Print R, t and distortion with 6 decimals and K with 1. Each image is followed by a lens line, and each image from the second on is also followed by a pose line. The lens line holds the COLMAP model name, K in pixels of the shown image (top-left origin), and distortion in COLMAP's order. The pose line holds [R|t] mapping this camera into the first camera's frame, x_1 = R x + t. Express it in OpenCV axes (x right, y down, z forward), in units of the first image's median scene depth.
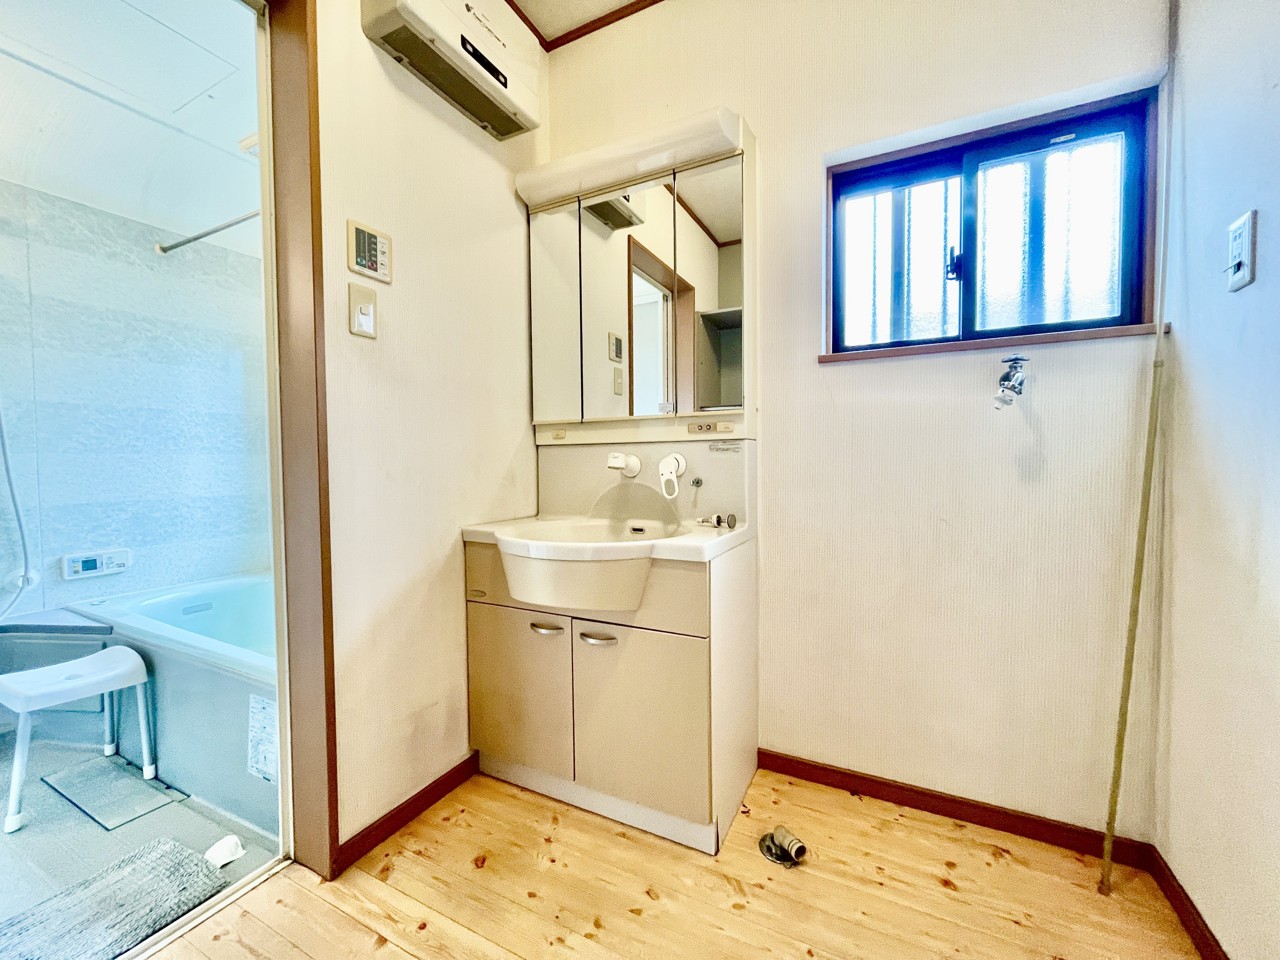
lens RADIAL K [[516.0, 0, 639.1], [0, 516.0, 480.0], [0, 0, 1]] dist [-0.002944, -0.000482]
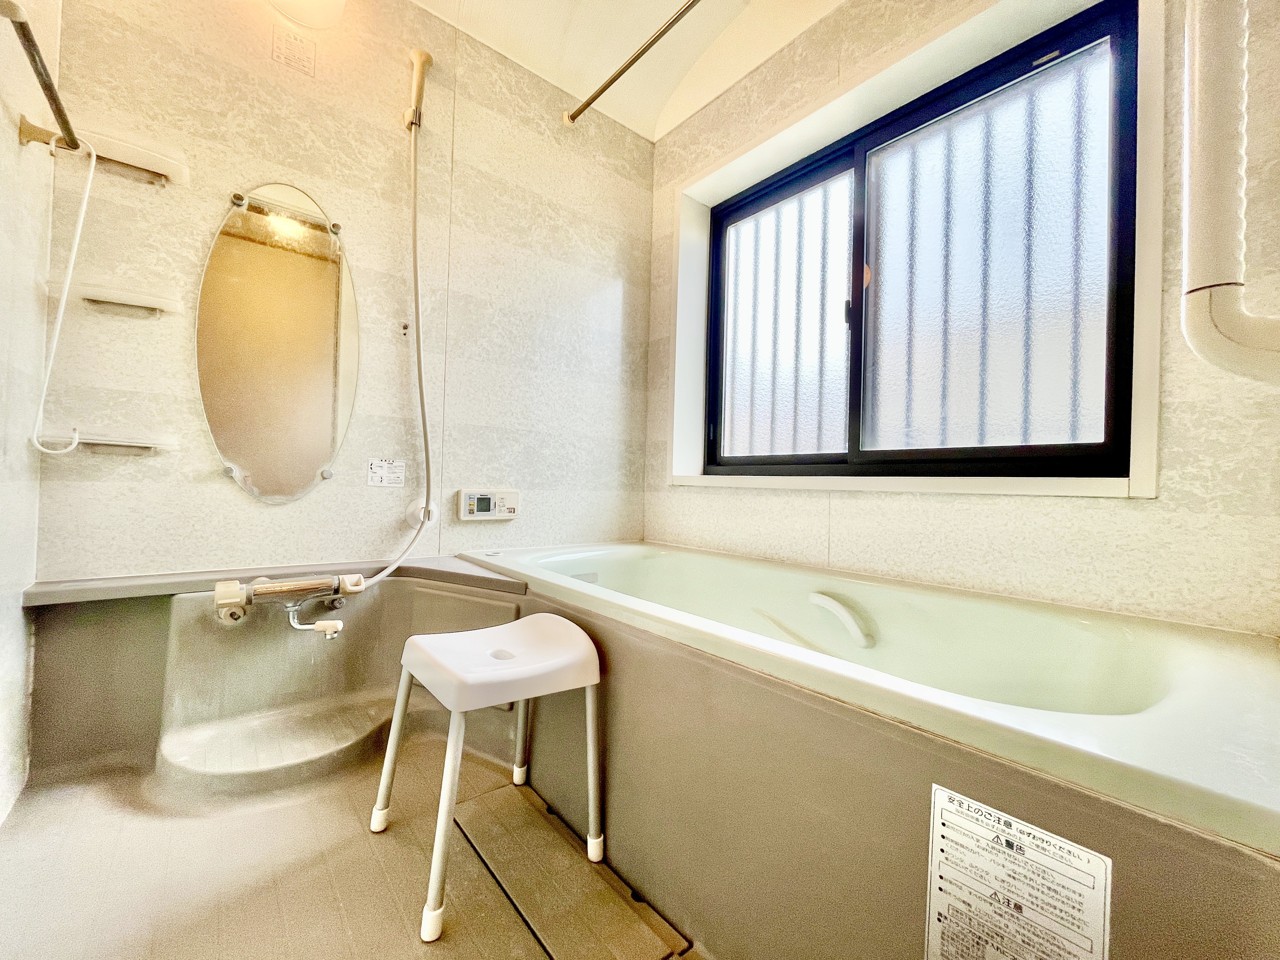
lens RADIAL K [[516.0, 0, 642.2], [0, 516.0, 480.2], [0, 0, 1]] dist [-0.002944, -0.000482]
pose [[0.919485, 0.028621, -0.392083, -0.567127], [-0.047808, 0.998085, -0.039258, 0.153423], [0.390208, 0.054842, 0.919092, 0.391471]]
